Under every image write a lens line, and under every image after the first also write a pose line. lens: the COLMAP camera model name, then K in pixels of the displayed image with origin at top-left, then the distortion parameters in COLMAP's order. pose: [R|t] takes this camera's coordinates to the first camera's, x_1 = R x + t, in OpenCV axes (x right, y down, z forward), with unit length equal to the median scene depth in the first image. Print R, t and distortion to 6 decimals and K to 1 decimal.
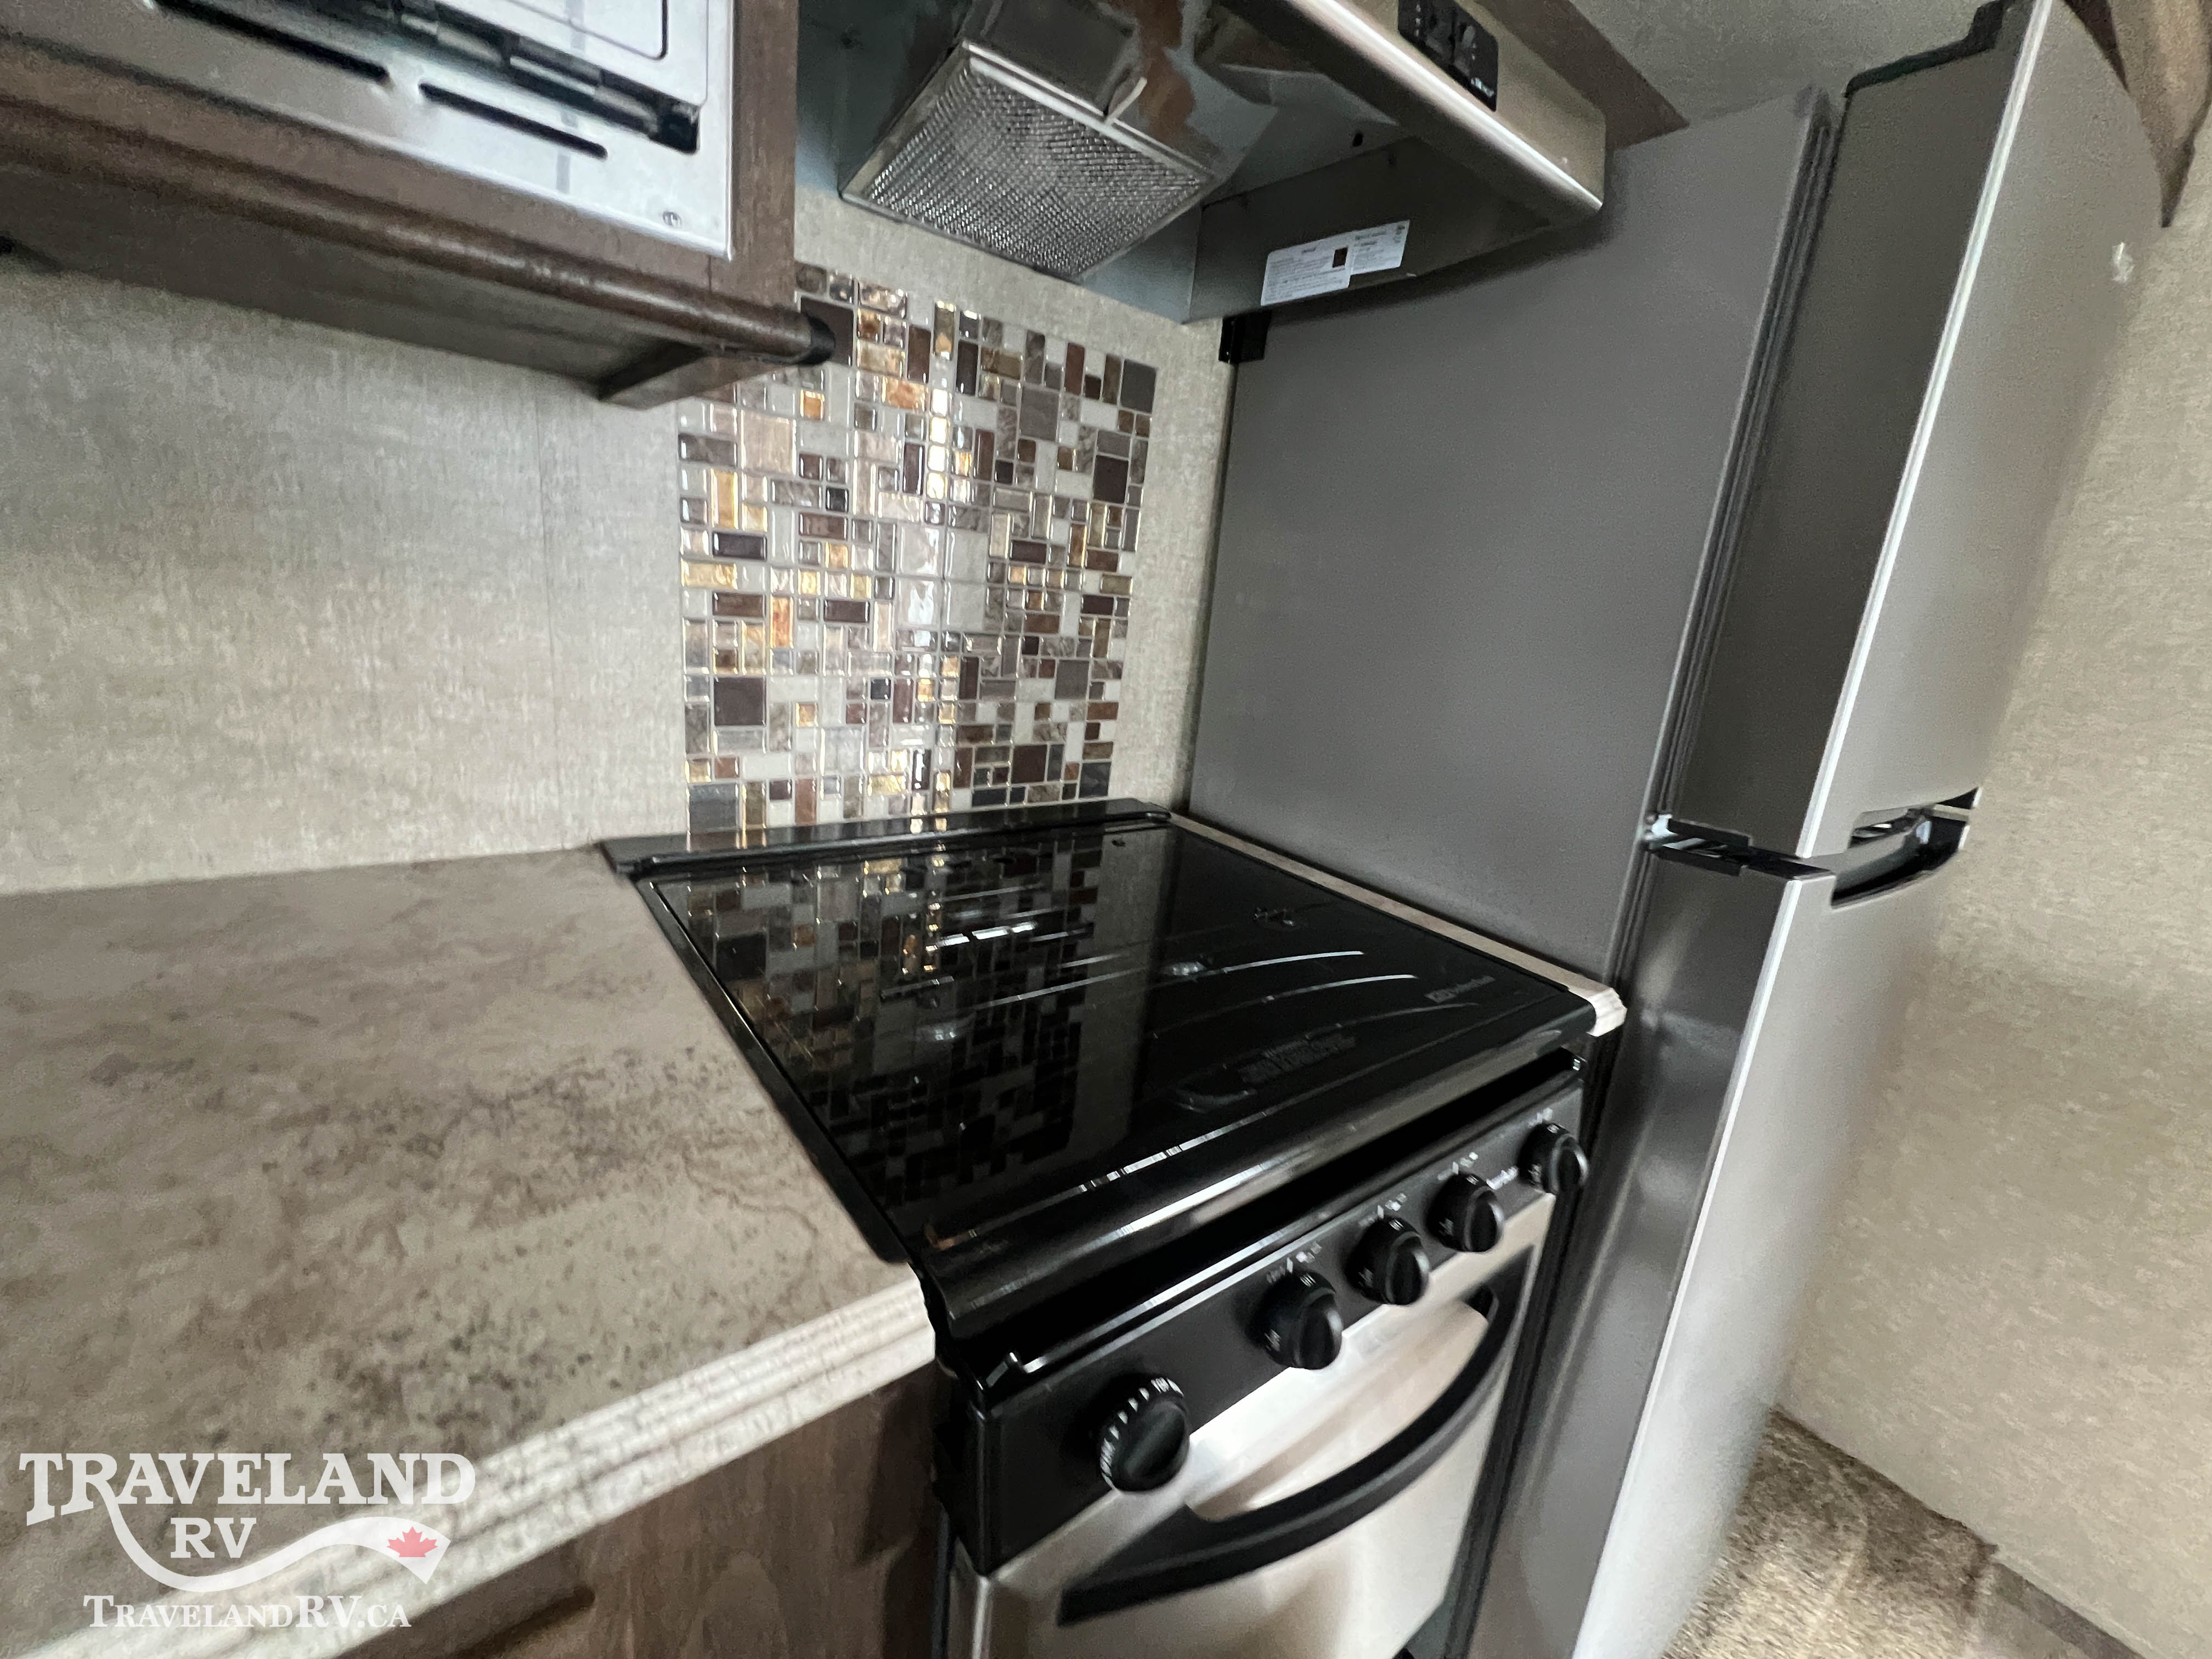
lens RADIAL K [[887.9, 0, 1103.9], [0, 887.9, 826.6], [0, 0, 1]] dist [-0.001744, -0.000394]
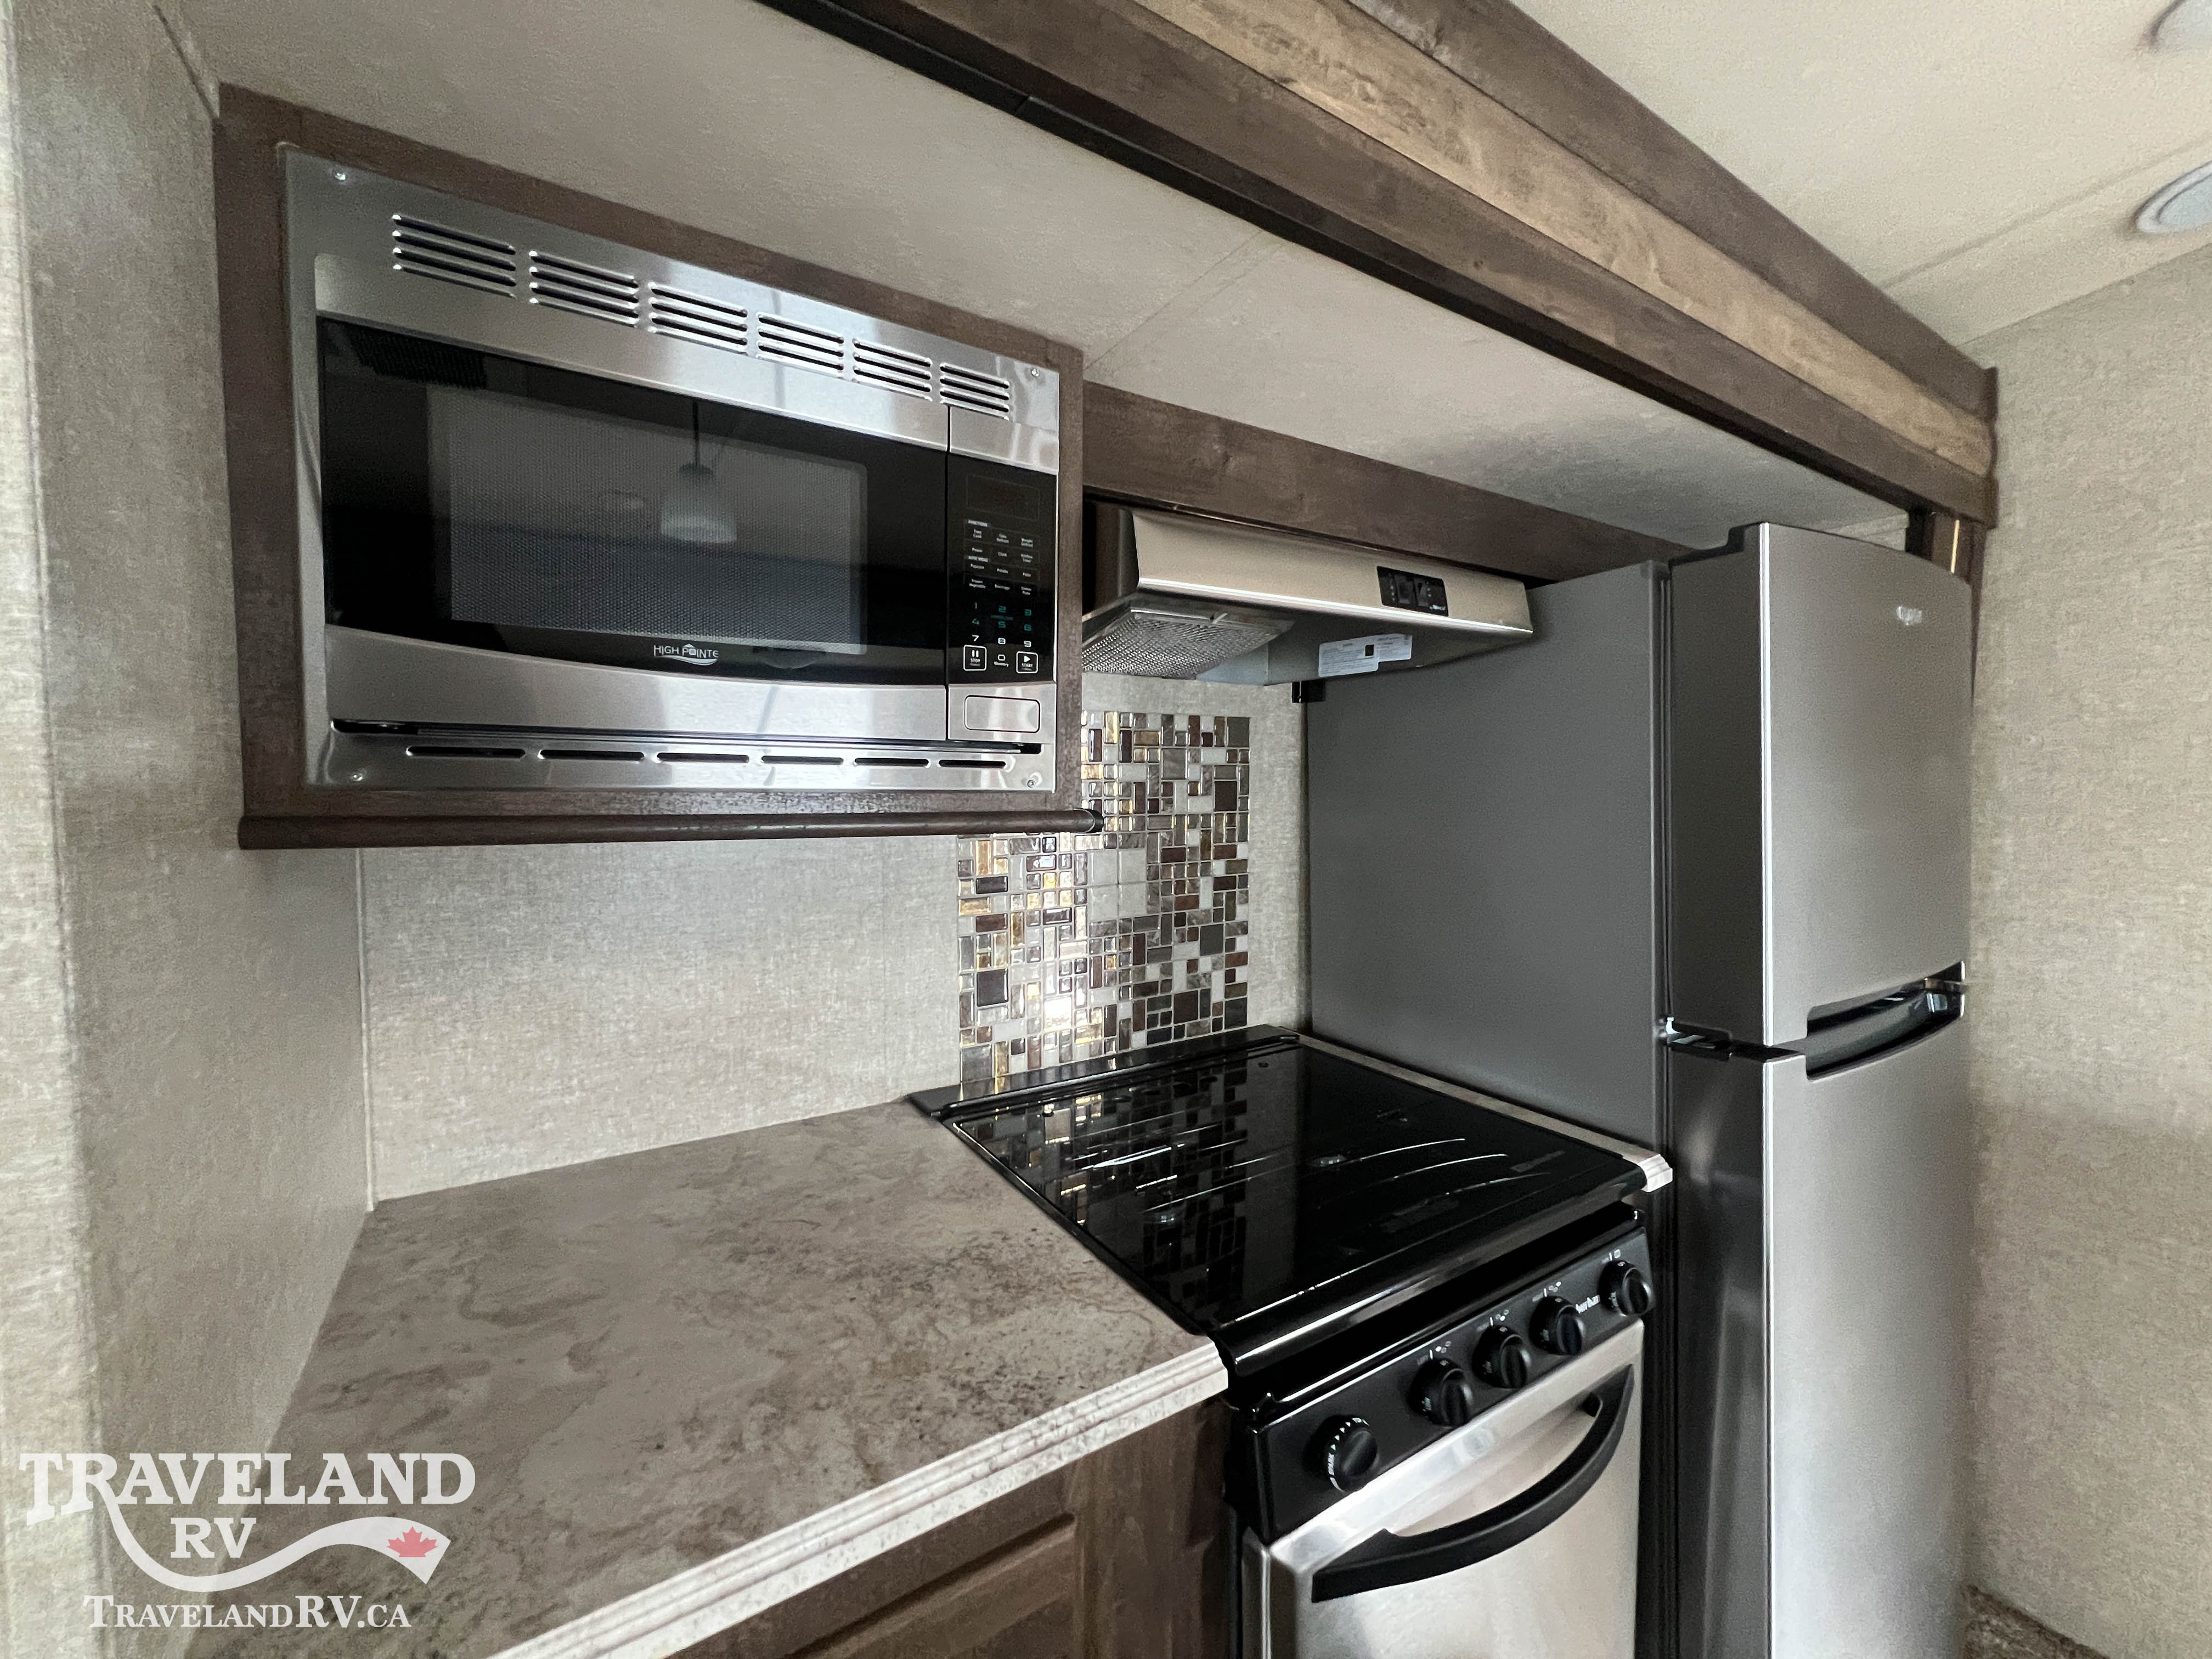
lens RADIAL K [[885.3, 0, 1104.2], [0, 885.3, 826.2], [0, 0, 1]] dist [-0.001484, 0.000182]
pose [[0.989718, -0.104629, -0.097521, -0.058612], [0.080128, 0.970380, -0.227907, -0.049986], [0.118478, 0.217750, 0.968787, -0.415451]]
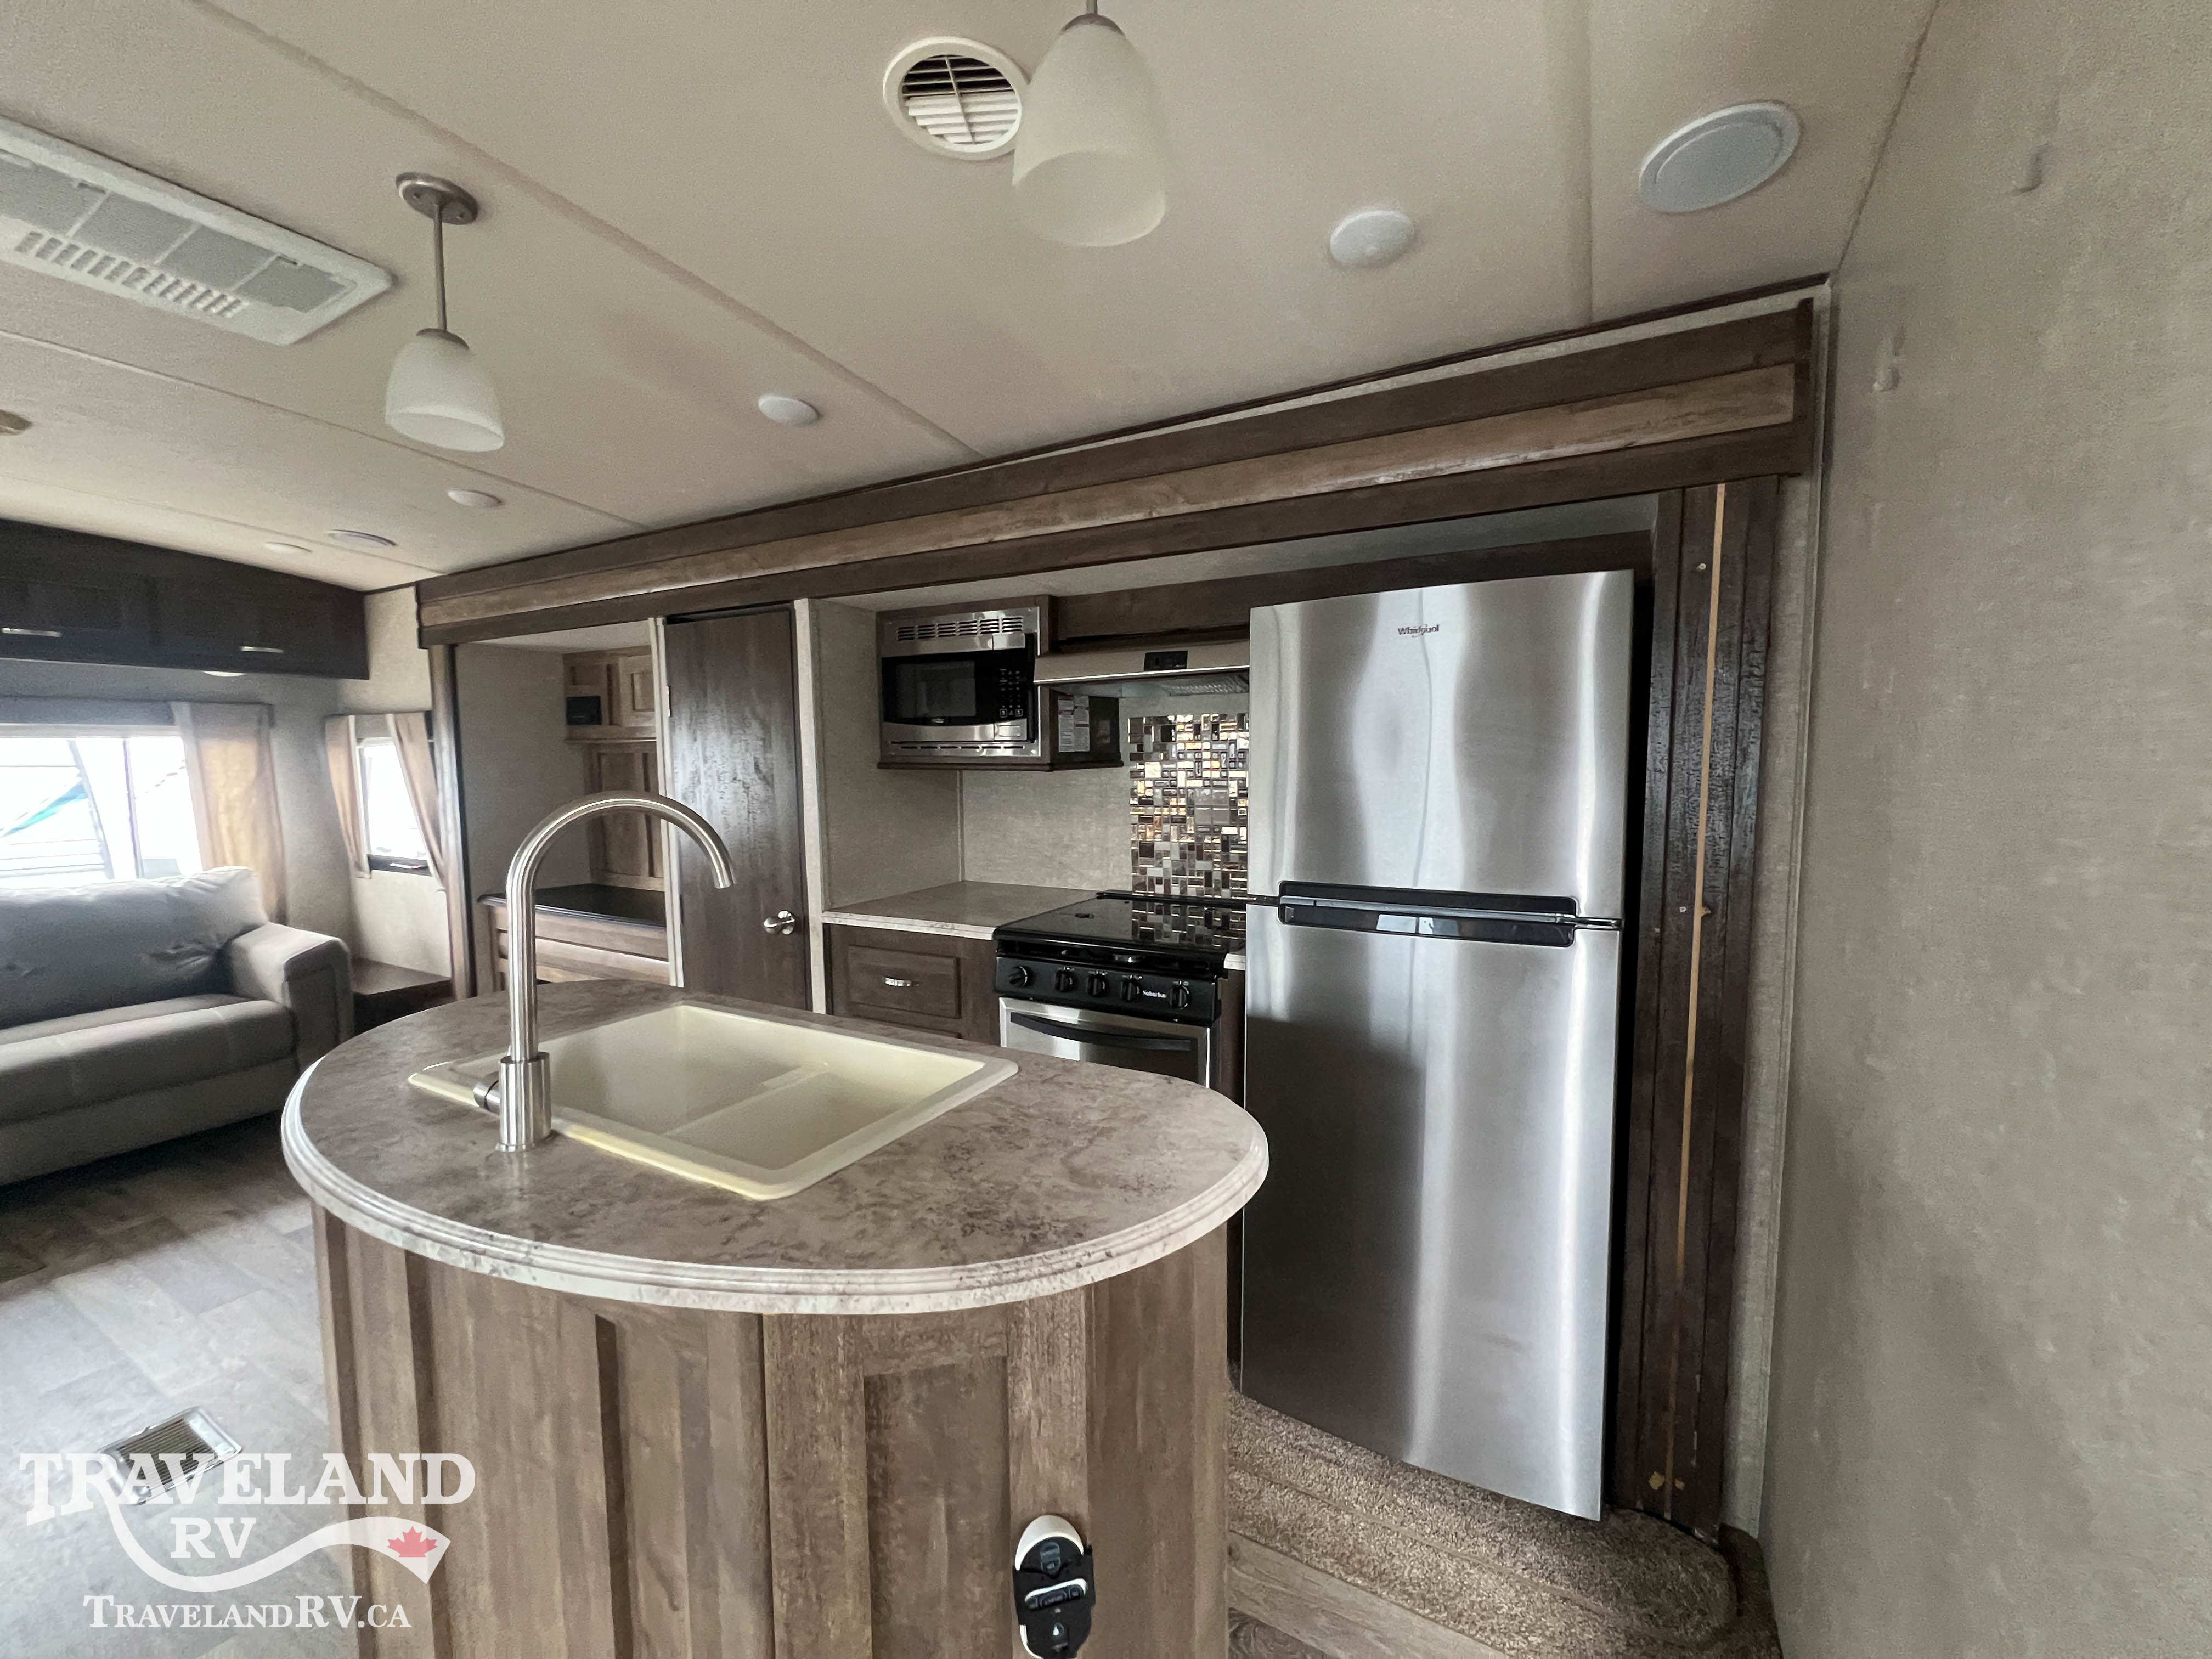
lens RADIAL K [[881.0, 0, 1103.5], [0, 881.0, 824.2], [0, 0, 1]] dist [-0.003119, 0.000161]
pose [[0.396965, -0.041696, -0.916886, 2.218526], [-0.194609, 0.972430, -0.128477, 0.184676], [0.896965, 0.229435, 0.377906, -0.288519]]
